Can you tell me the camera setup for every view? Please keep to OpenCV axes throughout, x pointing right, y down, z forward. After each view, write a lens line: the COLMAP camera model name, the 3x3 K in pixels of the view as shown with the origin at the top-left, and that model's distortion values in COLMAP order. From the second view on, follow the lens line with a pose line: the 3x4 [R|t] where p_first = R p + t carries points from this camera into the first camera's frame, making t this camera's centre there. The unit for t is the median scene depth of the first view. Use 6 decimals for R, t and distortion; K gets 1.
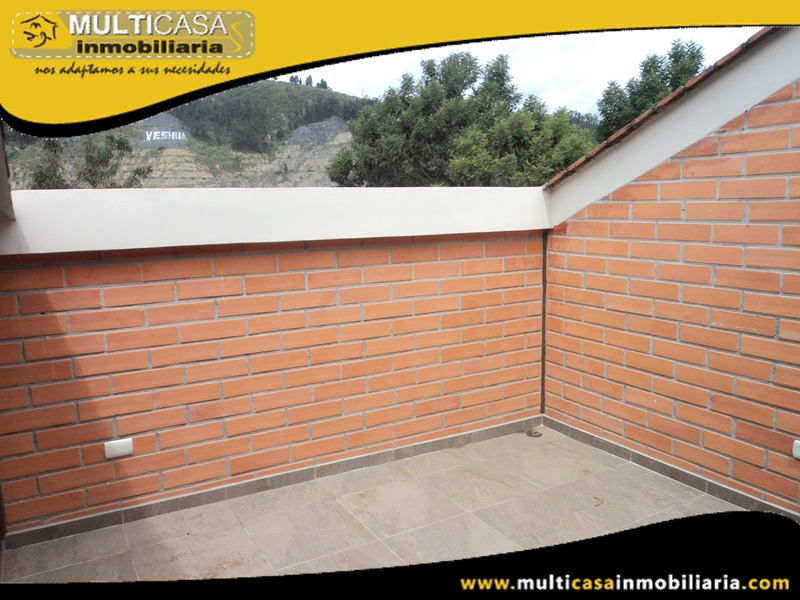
lens RADIAL K [[640.5, 0, 400.0], [0, 640.5, 300.0], [0, 0, 1]] dist [-0.026778, -0.006414]
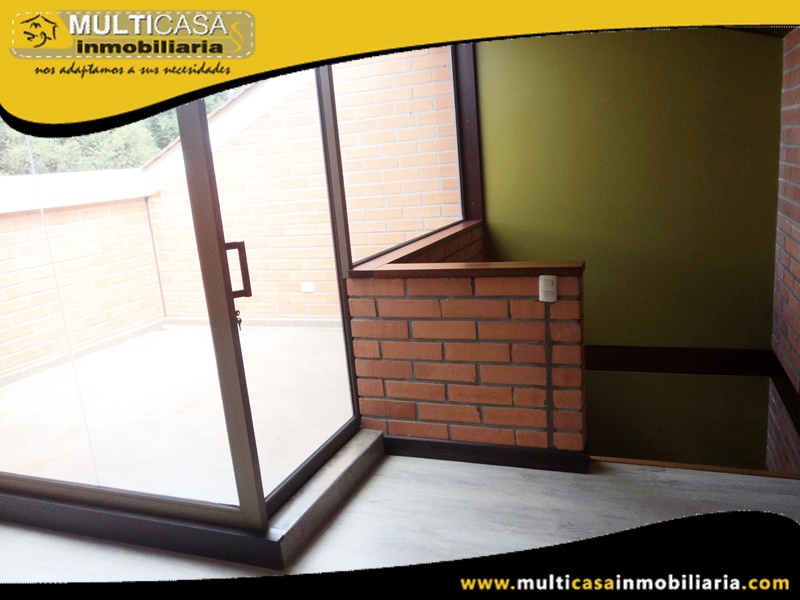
lens RADIAL K [[640.5, 0, 400.0], [0, 640.5, 300.0], [0, 0, 1]] dist [-0.026778, -0.006414]
pose [[0.780902, -0.178668, 0.598557, -0.248354], [0.158601, 0.983532, 0.086666, 0.097050], [-0.604184, 0.027254, 0.796379, -0.556564]]
